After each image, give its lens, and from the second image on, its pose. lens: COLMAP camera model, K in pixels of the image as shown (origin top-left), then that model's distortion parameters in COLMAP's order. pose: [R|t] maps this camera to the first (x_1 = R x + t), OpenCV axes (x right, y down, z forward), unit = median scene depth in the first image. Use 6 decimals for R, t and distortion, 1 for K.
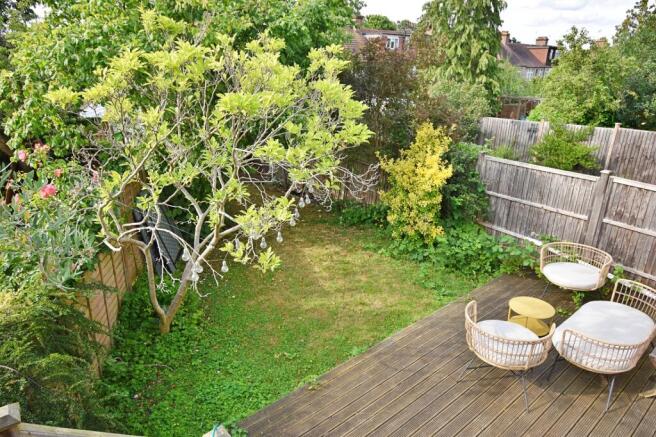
lens RADIAL K [[401.4, 0, 328.0], [0, 401.4, 218.5], [0, 0, 1]] dist [0.001219, 0.000124]
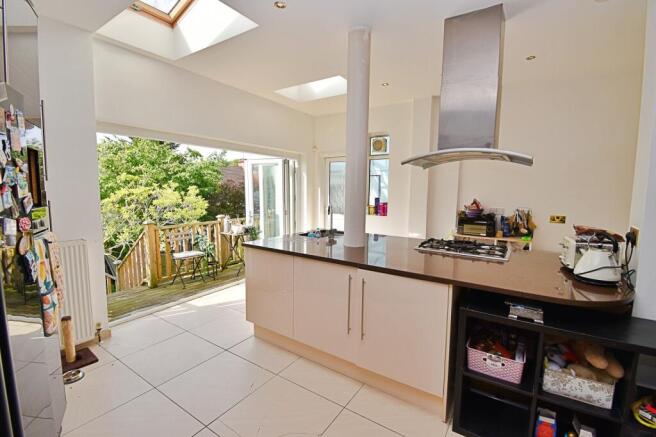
lens RADIAL K [[294.5, 0, 328.0], [0, 294.5, 218.5], [0, 0, 1]] dist [0.003014, 0.000013]
pose [[0.951695, -0.036660, 0.304847, 0.300925], [0.113128, 0.964866, -0.237139, 0.481939], [-0.285443, 0.260171, 0.922406, -1.361644]]
